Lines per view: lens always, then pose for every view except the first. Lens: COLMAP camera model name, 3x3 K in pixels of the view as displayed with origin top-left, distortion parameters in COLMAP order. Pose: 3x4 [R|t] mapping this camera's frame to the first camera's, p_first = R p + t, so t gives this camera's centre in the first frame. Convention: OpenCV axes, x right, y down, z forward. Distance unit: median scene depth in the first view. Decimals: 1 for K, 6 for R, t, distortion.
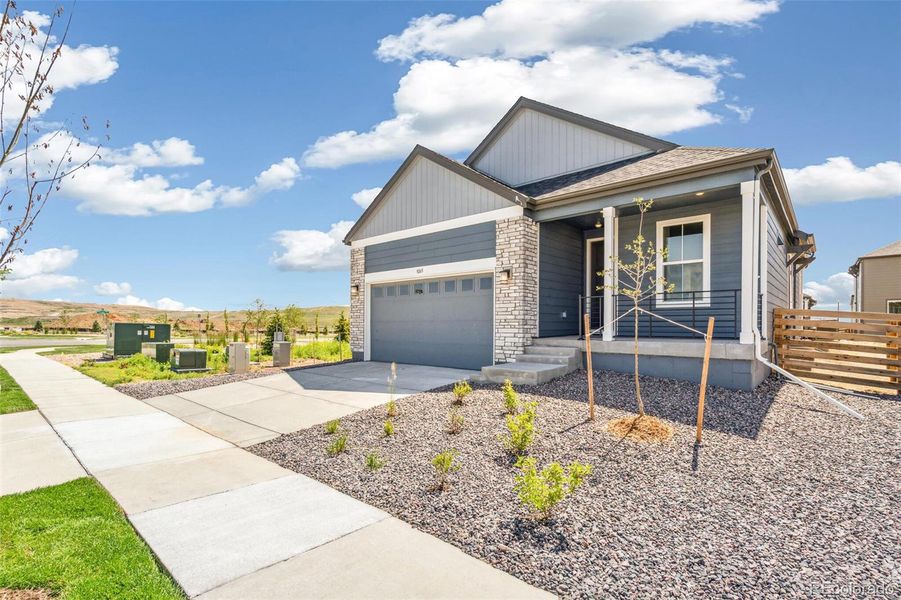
lens RADIAL K [[425.0, 0, 454.7], [0, 425.0, 327.5], [0, 0, 1]] dist [-0.000768, 0.000069]
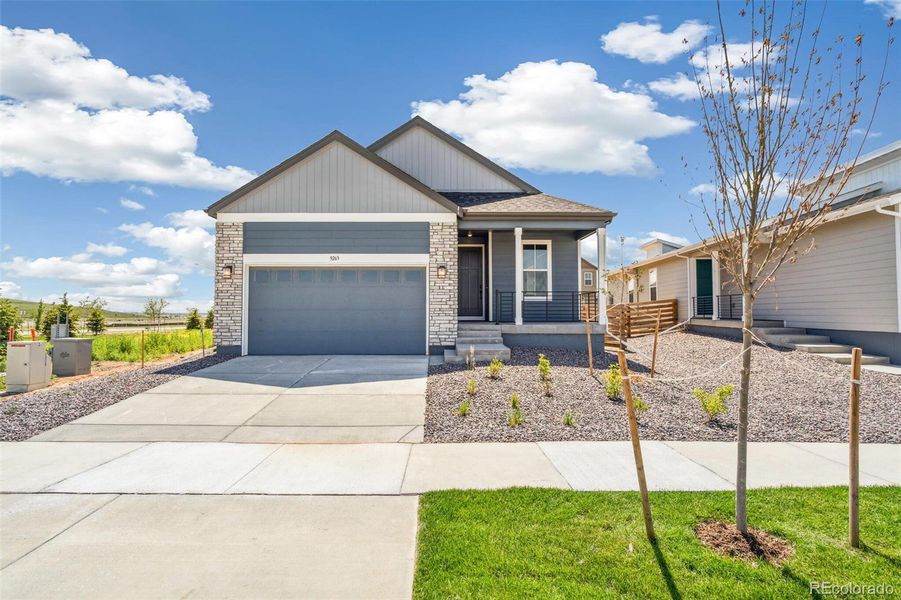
lens RADIAL K [[410.7, 0, 450.5], [0, 410.7, 300.0], [0, 0, 1]] dist [-0.004672, 0.000036]
pose [[0.742410, 0.019580, 0.669659, -0.603094], [0.004702, 0.999396, -0.034434, -0.003266], [-0.669929, 0.028713, 0.741870, 0.146427]]
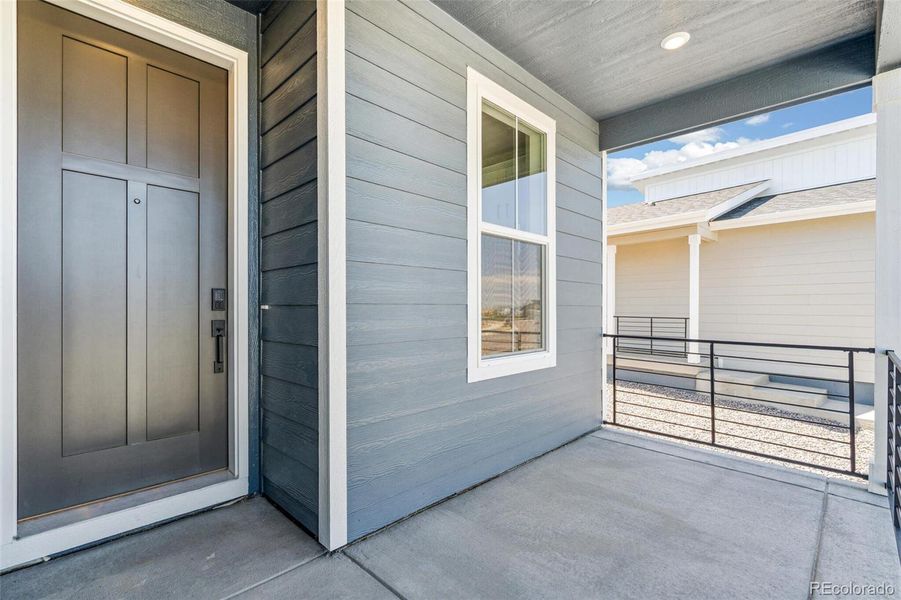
lens RADIAL K [[410.7, 0, 450.5], [0, 410.7, 300.0], [0, 0, 1]] dist [-0.004672, 0.000036]
pose [[0.062219, 0.013937, 0.997965, 0.216765], [0.000609, 0.999902, -0.014002, -0.095970], [-0.998062, 0.001479, 0.062205, 1.001579]]
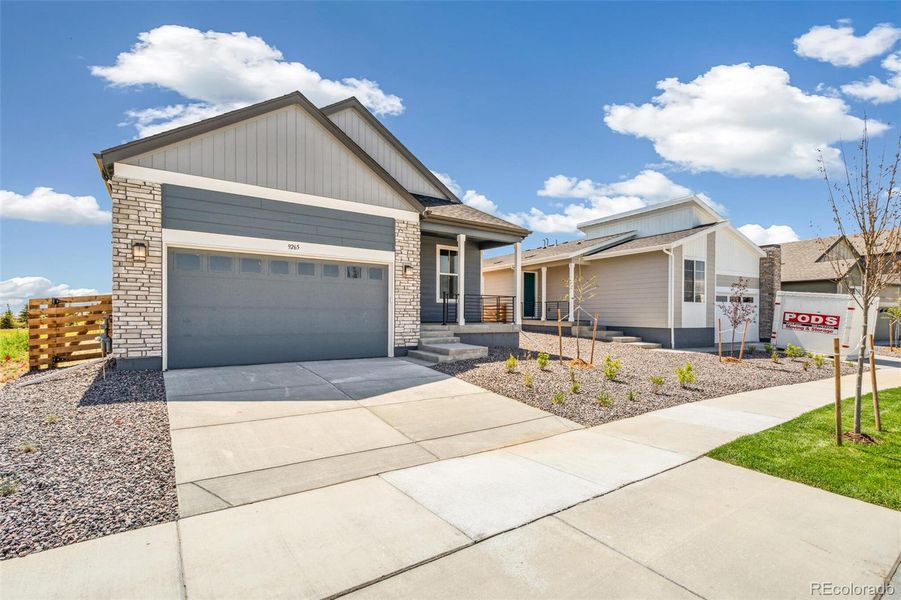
lens RADIAL K [[409.6, 0, 446.7], [0, 409.6, 317.2], [0, 0, 1]] dist [-0.000912, 0.000089]
pose [[0.254603, -0.005048, 0.967033, -0.900582], [-0.002424, 0.999980, 0.005858, -0.003424], [-0.967043, -0.003835, 0.254586, 0.604196]]
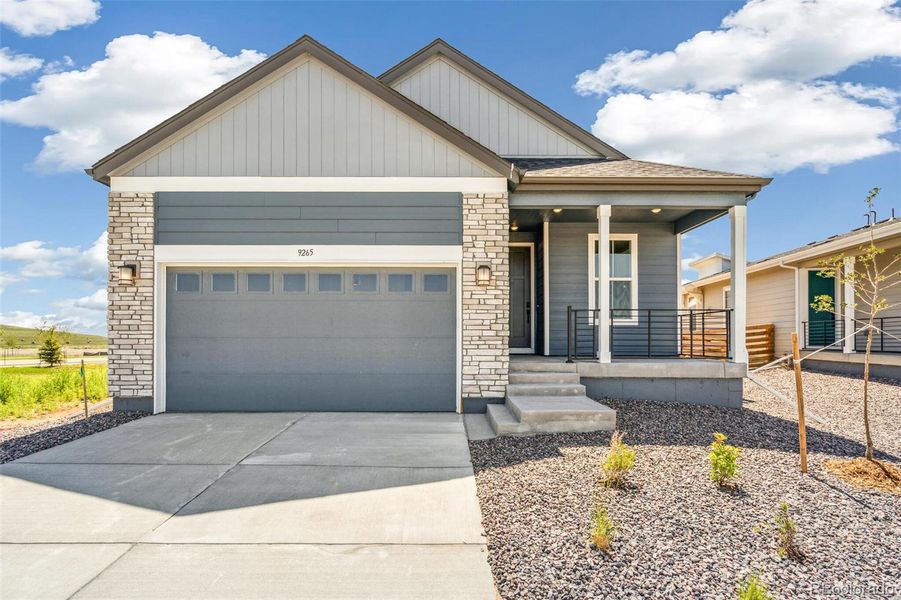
lens RADIAL K [[421.9, 0, 451.8], [0, 421.9, 340.6], [0, 0, 1]] dist [-0.001309, 0.000182]
pose [[0.751350, 0.000541, 0.659904, -0.370394], [0.002510, 0.999990, -0.003679, -0.009116], [-0.659899, 0.004420, 0.751341, 0.501110]]
